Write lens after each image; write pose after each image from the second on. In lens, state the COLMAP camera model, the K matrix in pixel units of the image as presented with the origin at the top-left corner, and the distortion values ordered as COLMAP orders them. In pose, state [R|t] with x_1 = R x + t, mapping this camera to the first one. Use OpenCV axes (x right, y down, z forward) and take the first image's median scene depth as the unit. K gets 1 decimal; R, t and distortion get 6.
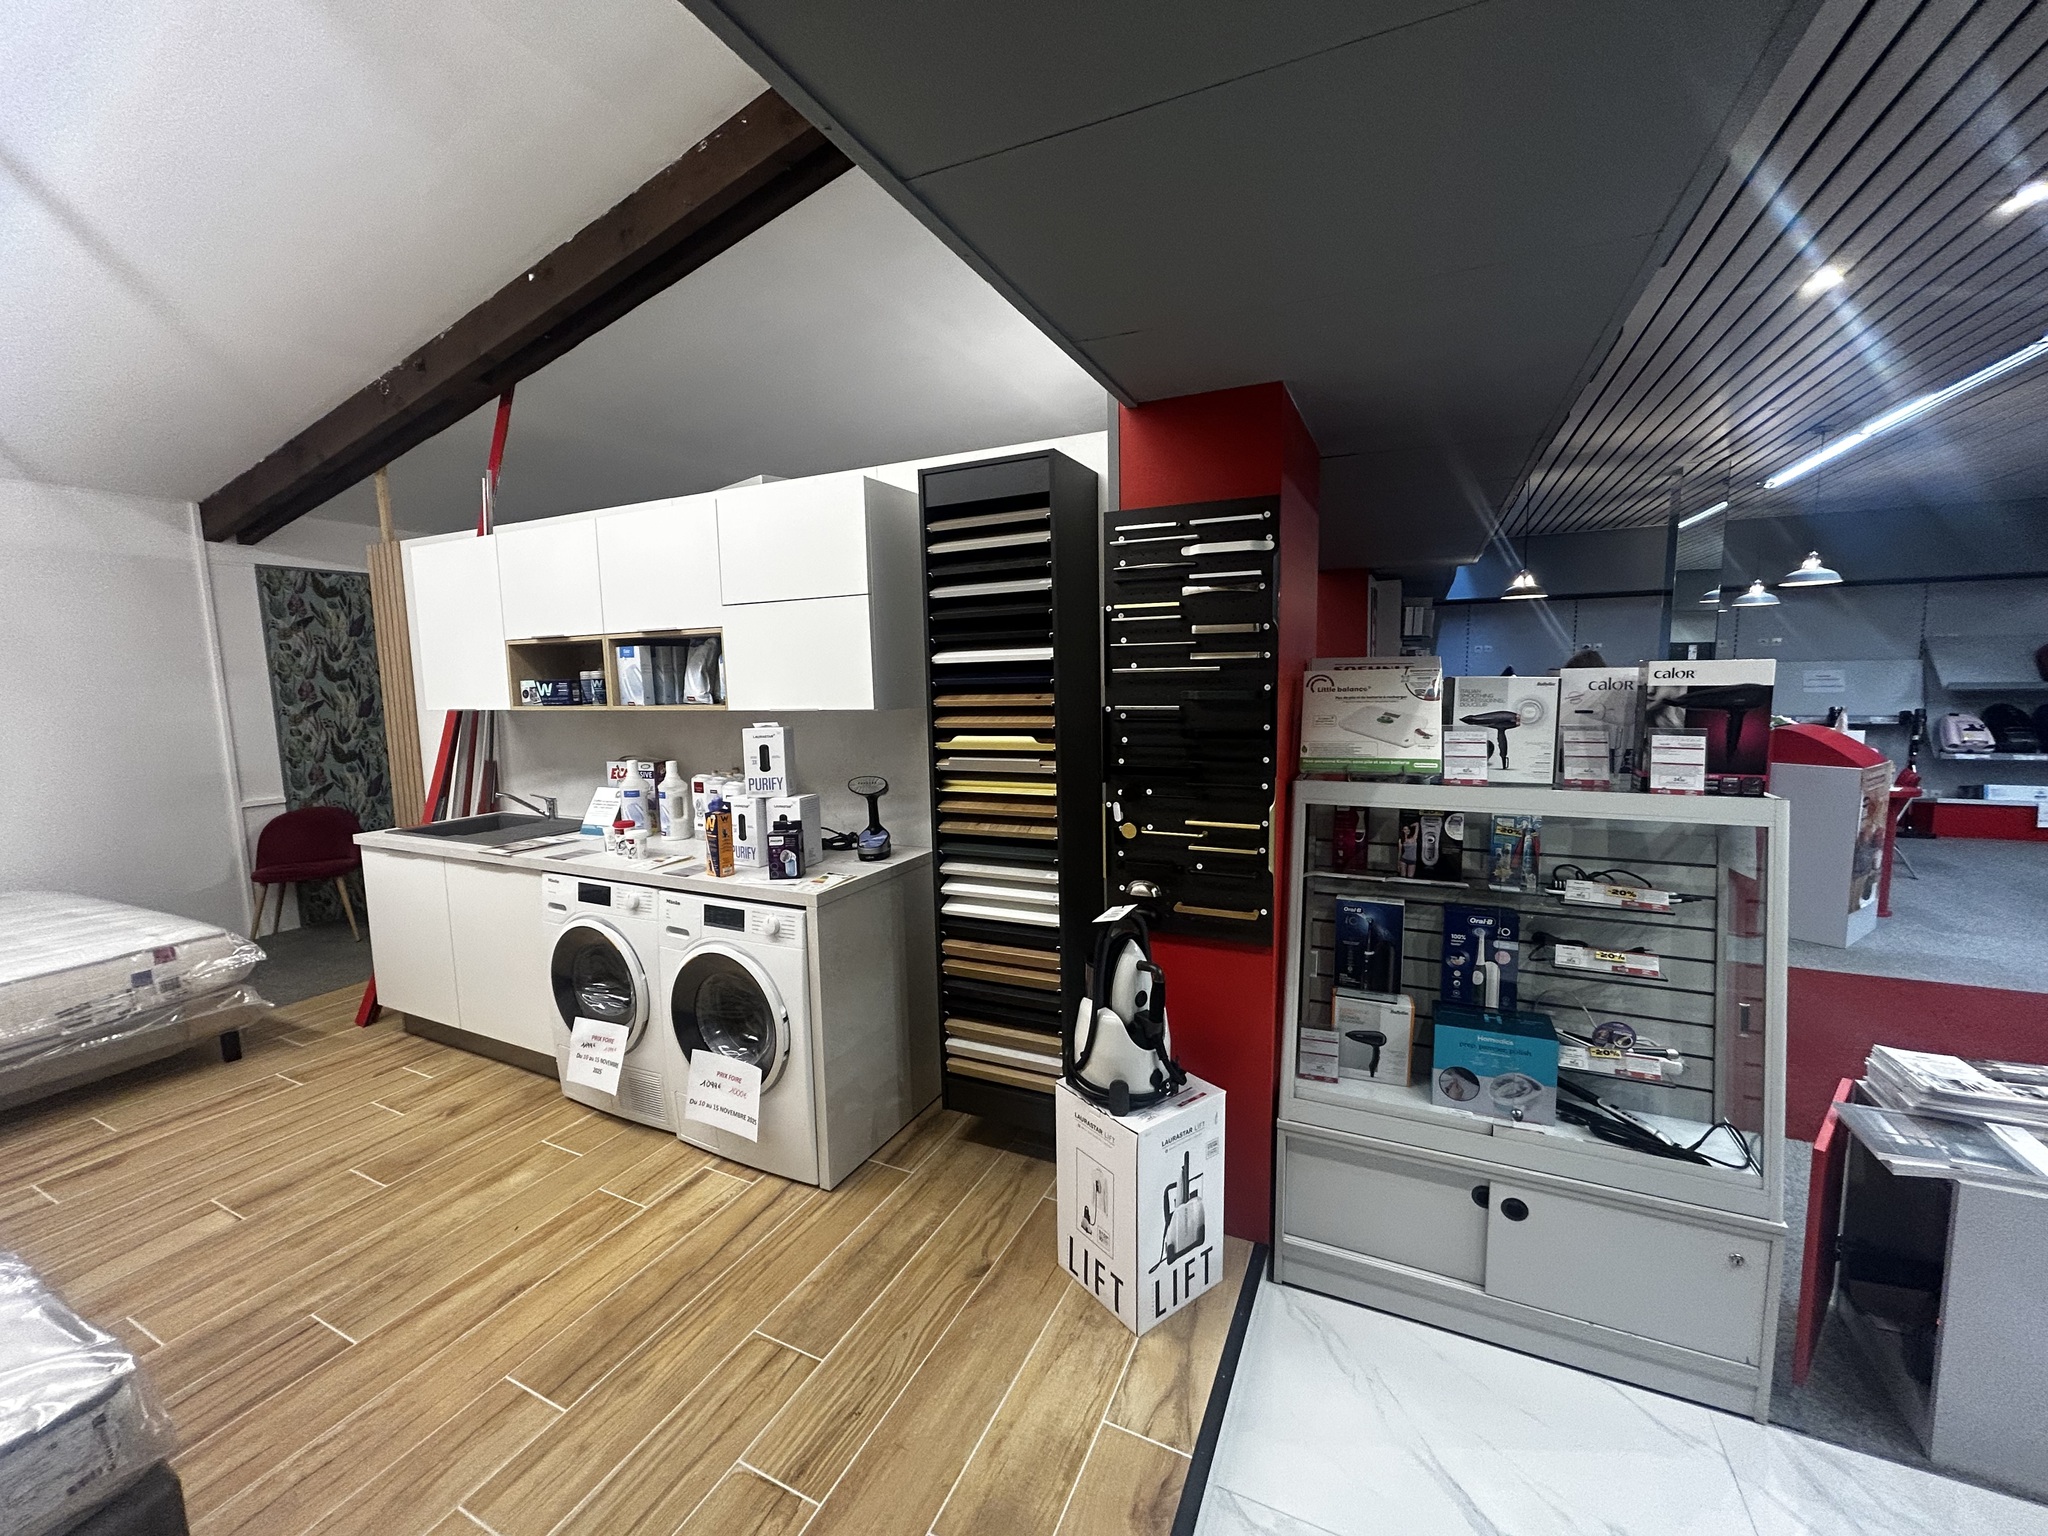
lens RADIAL K [[822.5, 0, 1019.5], [0, 822.5, 763.6], [0, 0, 1]] dist [0.001339, 0.000054]
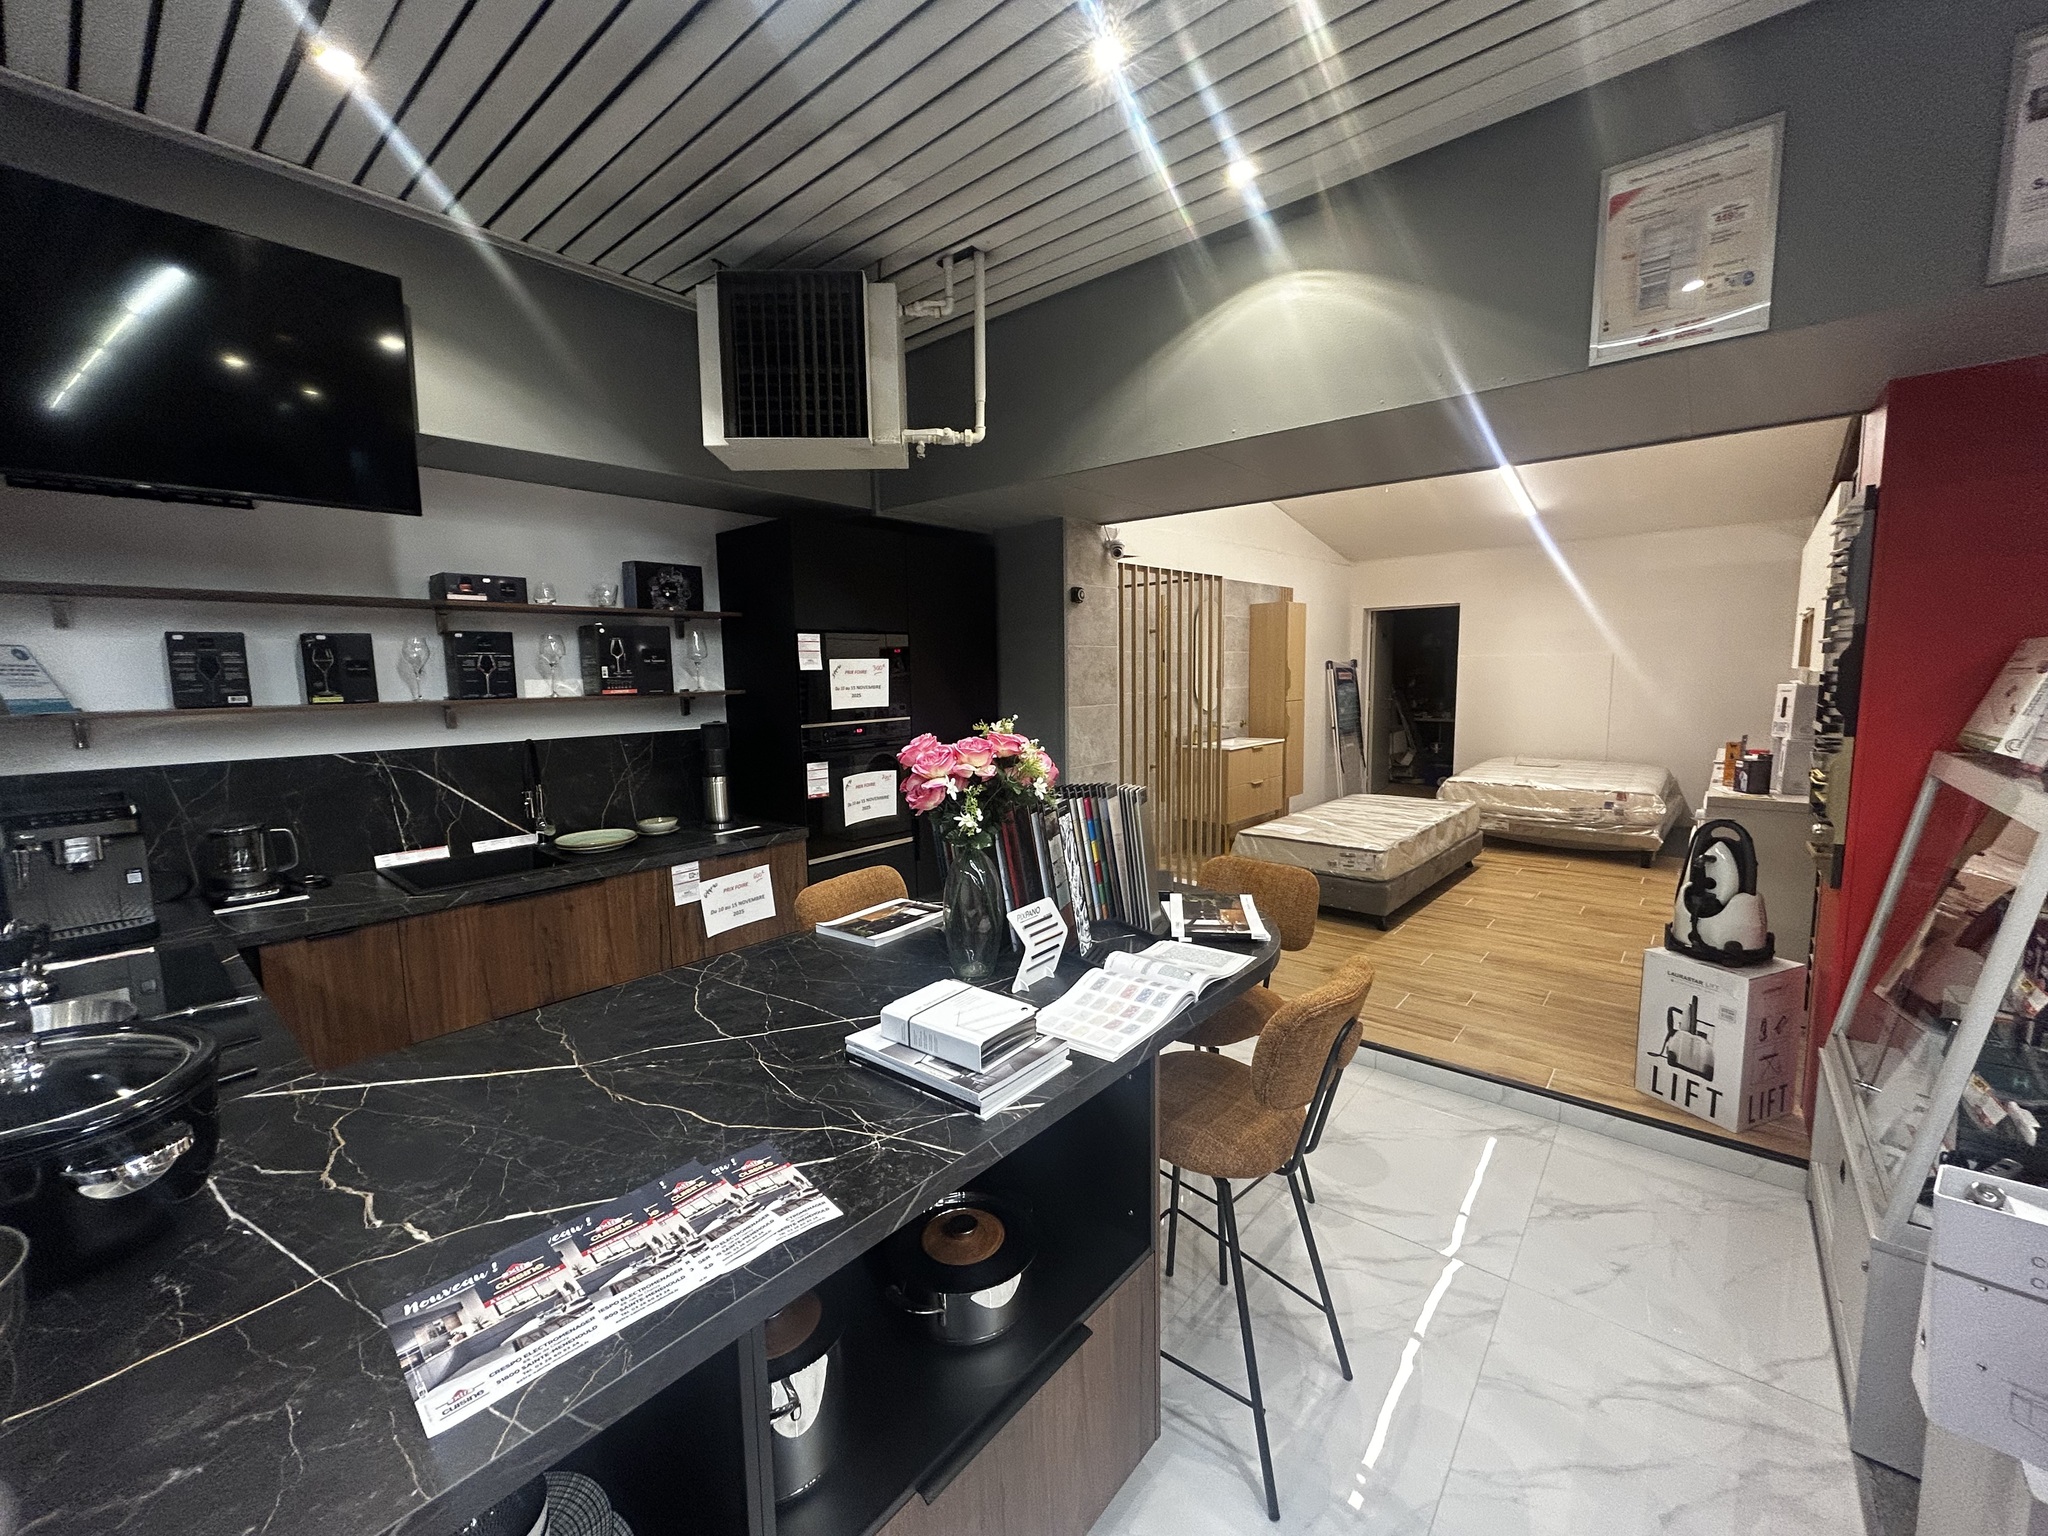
lens RADIAL K [[822.5, 0, 1019.5], [0, 822.5, 763.6], [0, 0, 1]] dist [0.001339, 0.000054]
pose [[-0.251804, 0.133219, -0.958565, 1.674564], [-0.090713, 0.982871, 0.160427, -0.023939], [0.963517, 0.127350, -0.235406, 0.183732]]
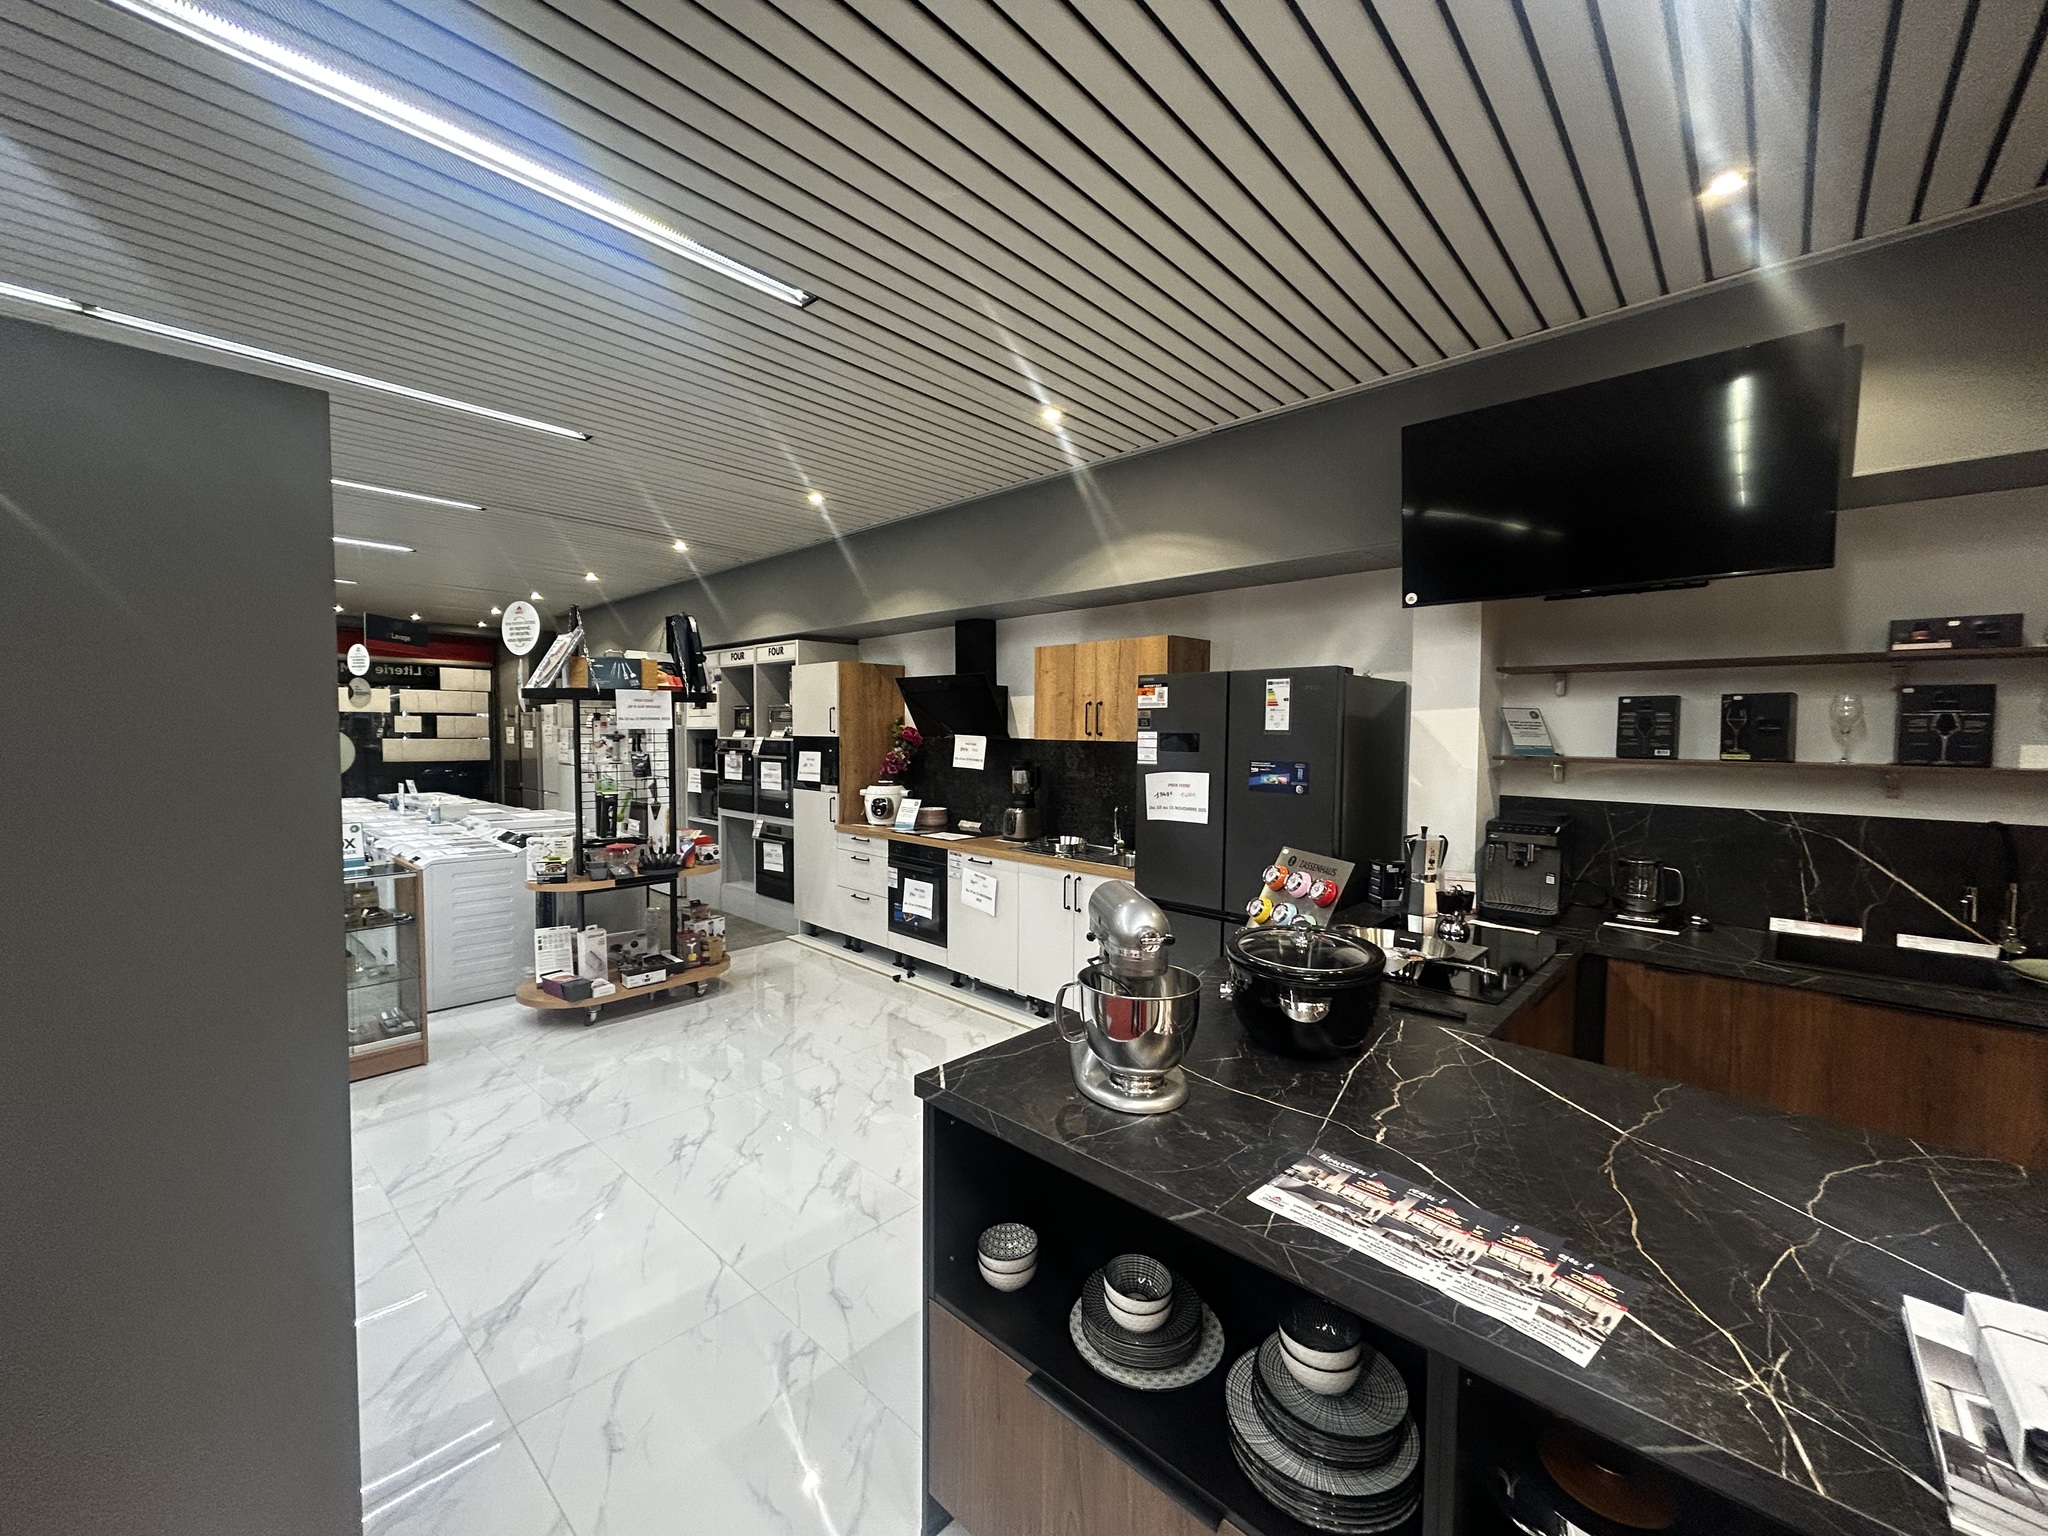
lens RADIAL K [[822.5, 0, 1019.5], [0, 822.5, 763.6], [0, 0, 1]] dist [0.001339, 0.000054]
pose [[-0.954445, -0.001063, 0.298386, 1.421362], [0.045552, 0.987753, 0.149225, -0.061172], [-0.294890, 0.156019, -0.942708, 0.443910]]
